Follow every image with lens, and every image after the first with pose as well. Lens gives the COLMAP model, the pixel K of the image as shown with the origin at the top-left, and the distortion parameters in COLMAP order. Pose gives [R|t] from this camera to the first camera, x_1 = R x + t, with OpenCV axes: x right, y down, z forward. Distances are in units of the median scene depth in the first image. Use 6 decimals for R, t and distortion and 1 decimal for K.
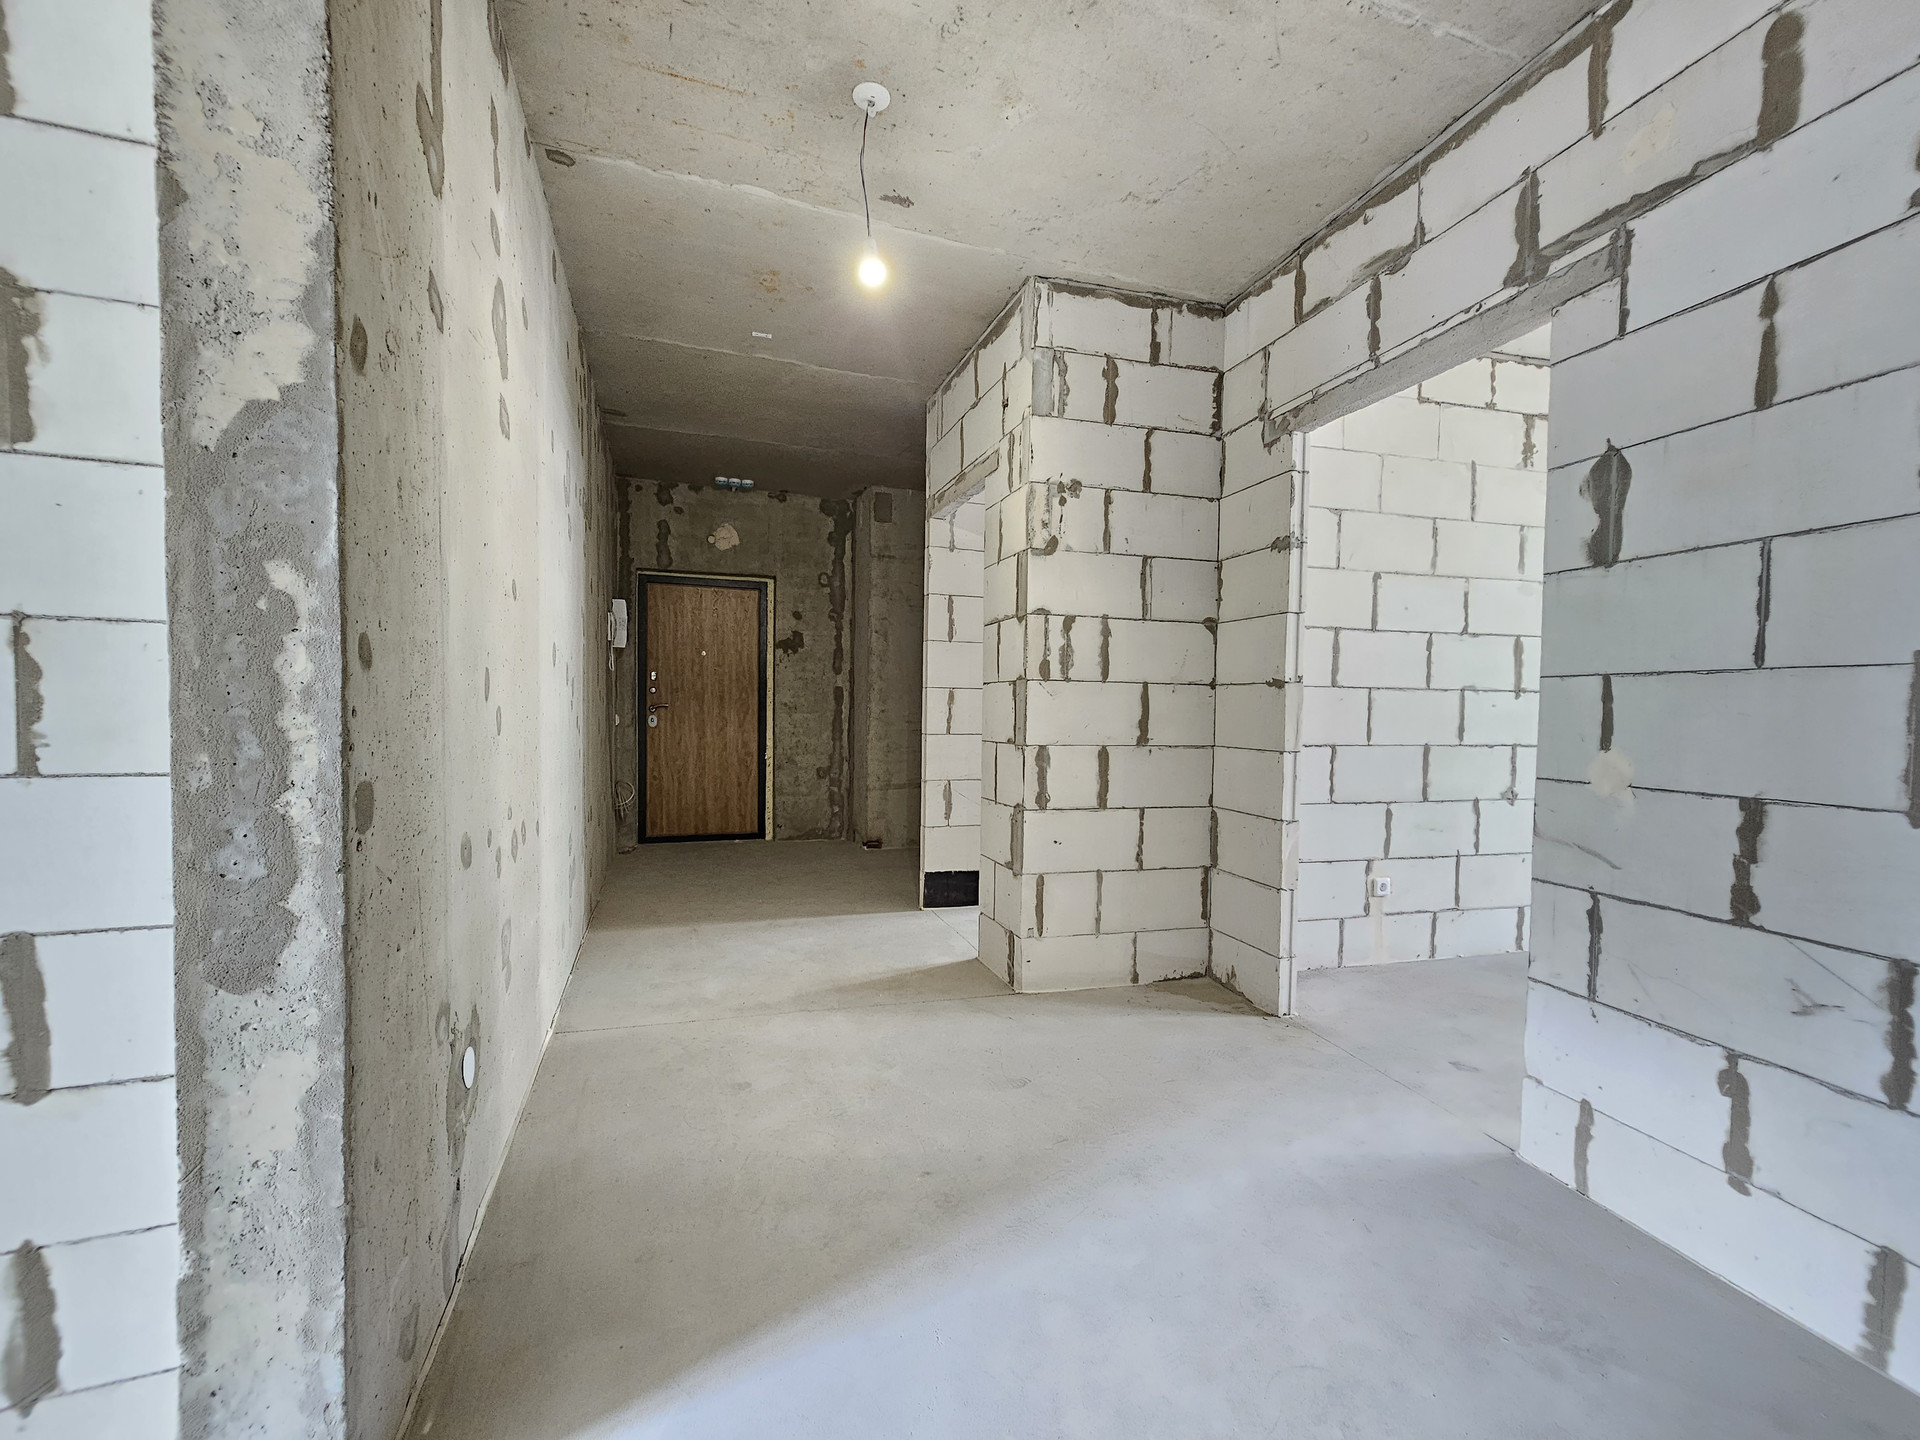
lens RADIAL K [[783.7, 0, 953.2], [0, 783.7, 731.5], [0, 0, 1]] dist [-0.002535, 0.000126]
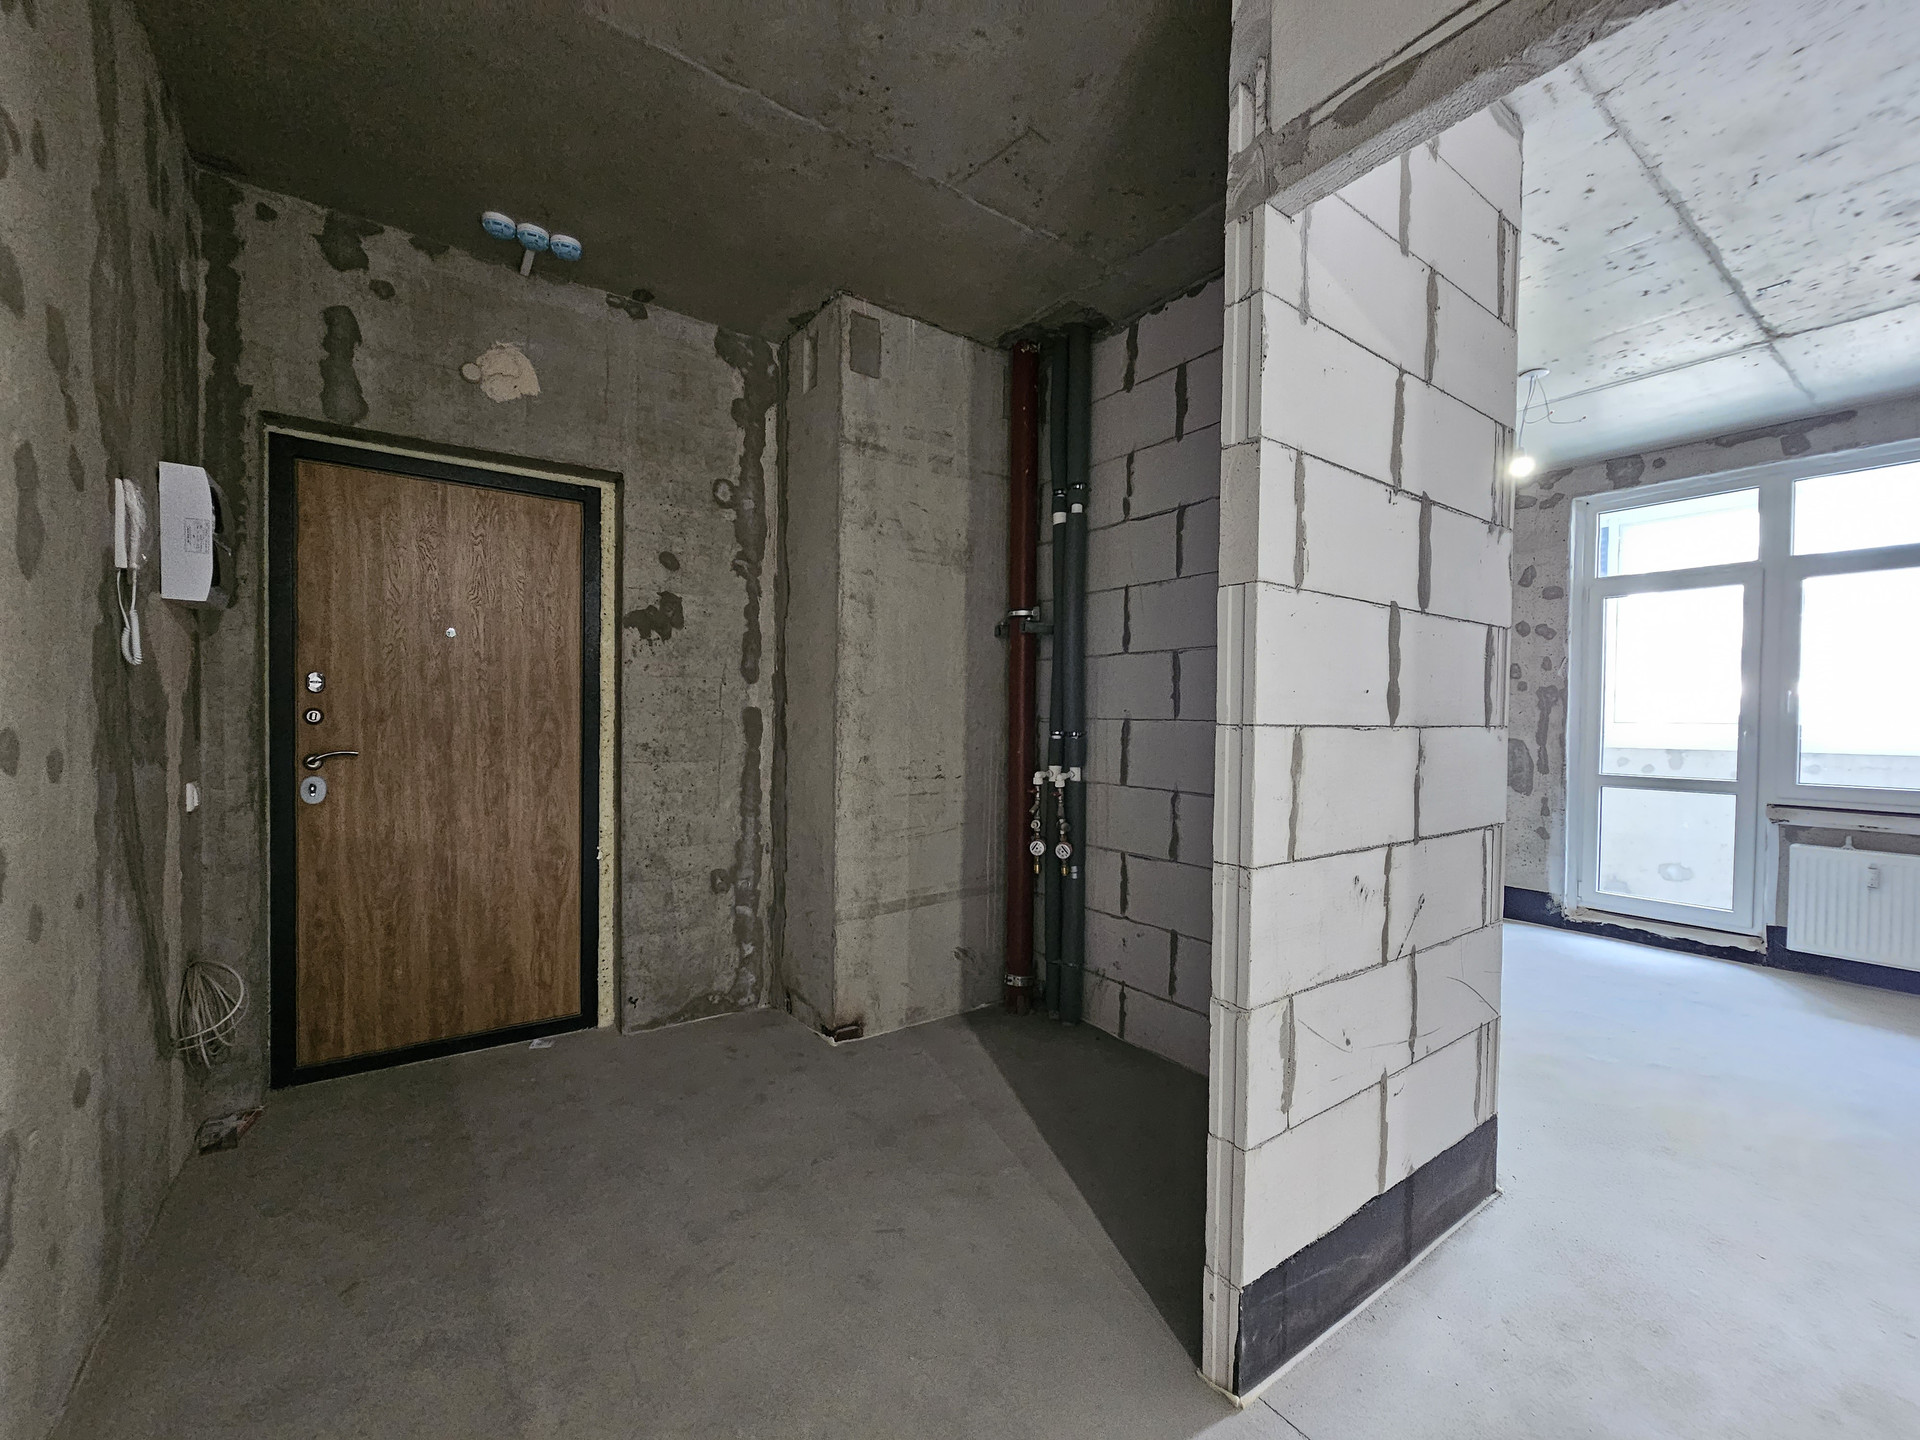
lens RADIAL K [[783.7, 0, 953.2], [0, 783.7, 731.5], [0, 0, 1]] dist [-0.002535, 0.000126]
pose [[0.961766, -0.008067, 0.273755, -0.162968], [0.011838, 0.999856, -0.012126, -0.034488], [-0.273618, 0.014903, 0.961723, 0.485707]]
